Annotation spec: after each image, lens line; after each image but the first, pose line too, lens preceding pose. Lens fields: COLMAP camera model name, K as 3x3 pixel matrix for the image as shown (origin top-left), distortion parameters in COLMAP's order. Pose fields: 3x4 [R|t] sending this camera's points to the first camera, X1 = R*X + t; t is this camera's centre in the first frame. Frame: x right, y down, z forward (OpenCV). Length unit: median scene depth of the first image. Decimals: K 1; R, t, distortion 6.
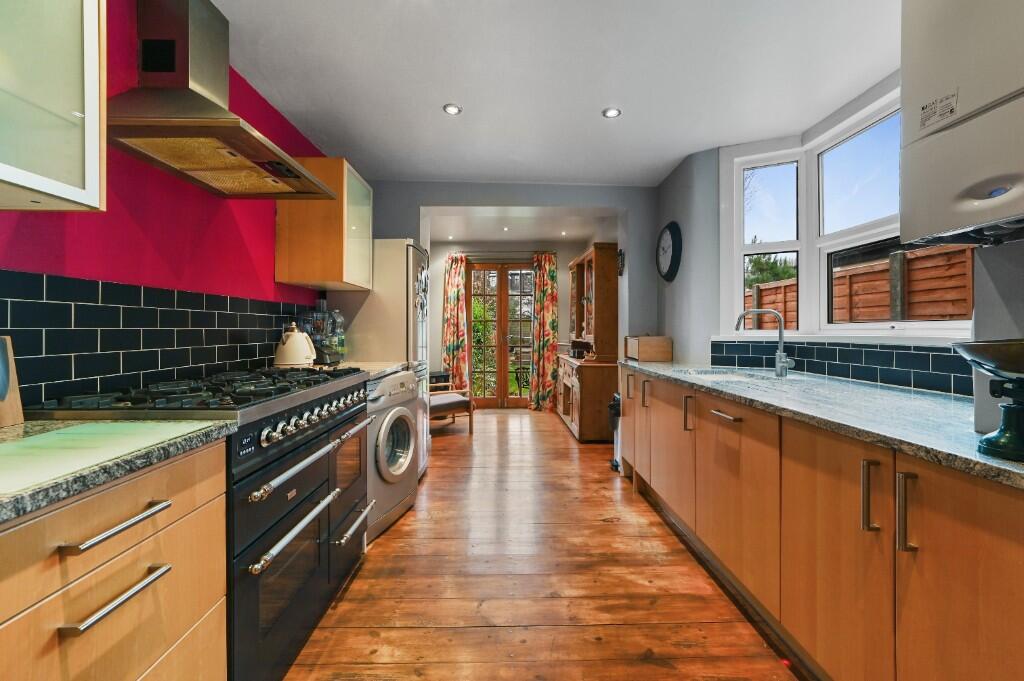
lens RADIAL K [[409.3, 0, 510.8], [0, 409.3, 333.6], [0, 0, 1]] dist [0.003610, 0.001301]
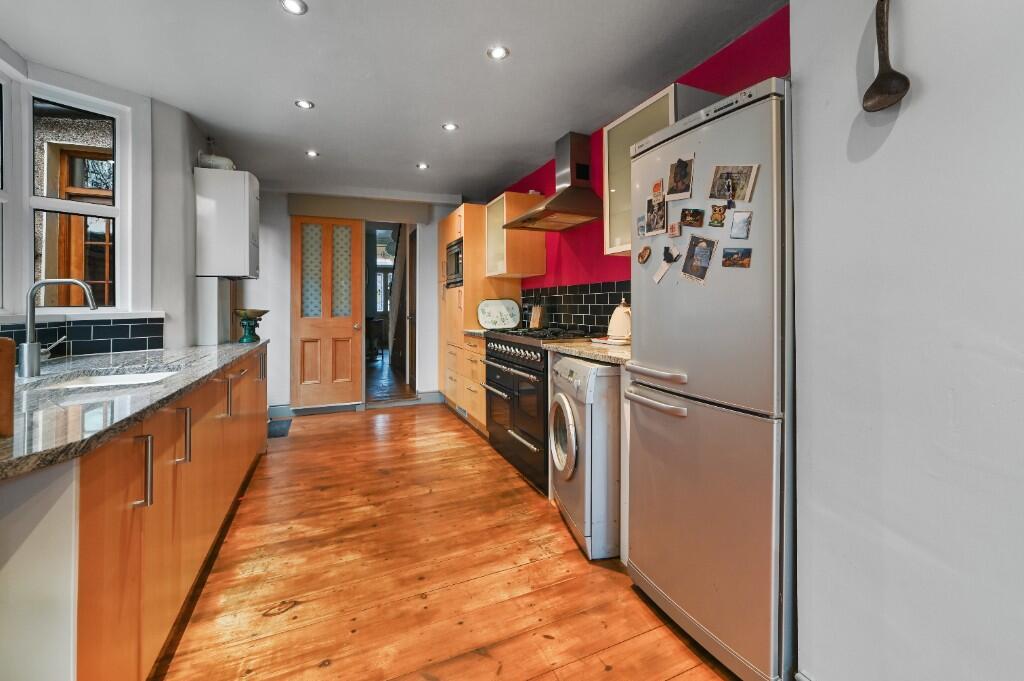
lens RADIAL K [[409.3, 0, 503.0], [0, 409.3, 302.7], [0, 0, 1]] dist [0.003610, 0.001301]
pose [[-0.925467, 0.000208, -0.378829, 0.214990], [0.000041, 1.000000, 0.000448, -0.018149], [0.378829, 0.000400, -0.925466, 2.170370]]
